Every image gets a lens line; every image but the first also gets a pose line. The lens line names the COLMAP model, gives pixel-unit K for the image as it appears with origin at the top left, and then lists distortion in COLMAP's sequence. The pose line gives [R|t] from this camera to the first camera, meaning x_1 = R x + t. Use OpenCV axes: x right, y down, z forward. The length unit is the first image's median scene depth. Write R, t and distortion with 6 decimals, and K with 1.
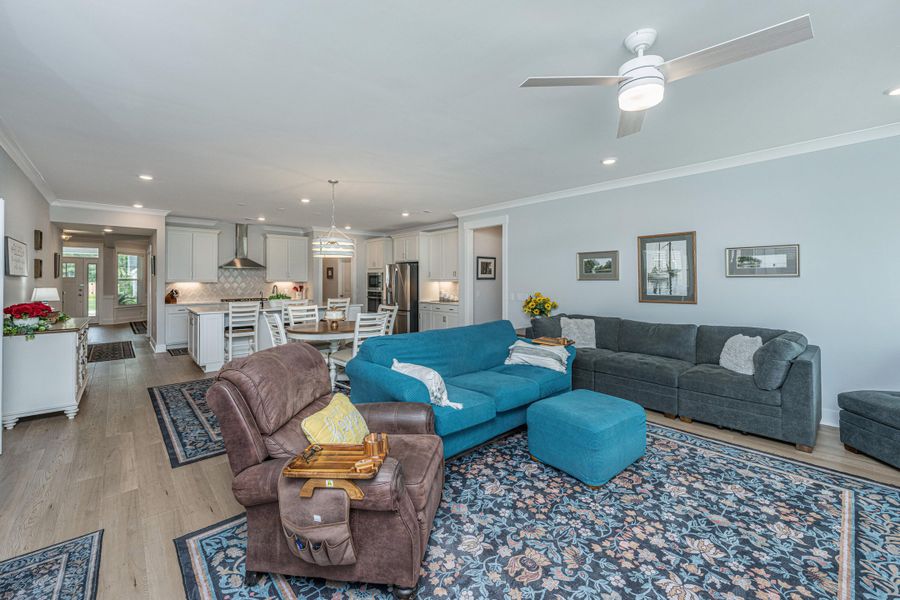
lens RADIAL K [[369.0, 0, 443.9], [0, 369.0, 272.9], [0, 0, 1]] dist [0.000071, -0.000077]
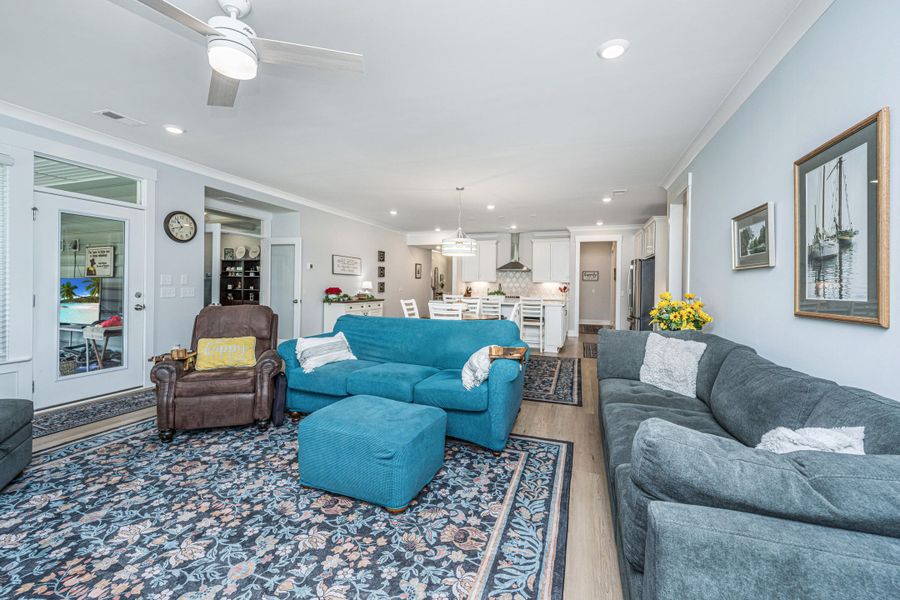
lens RADIAL K [[369.0, 0, 452.1], [0, 369.0, 289.0], [0, 0, 1]] dist [-0.001026, -0.000248]
pose [[0.480186, 0.017765, -0.876987, 1.057883], [0.001804, 0.999773, 0.021240, 0.055469], [0.877165, -0.011782, 0.480044, 0.676497]]
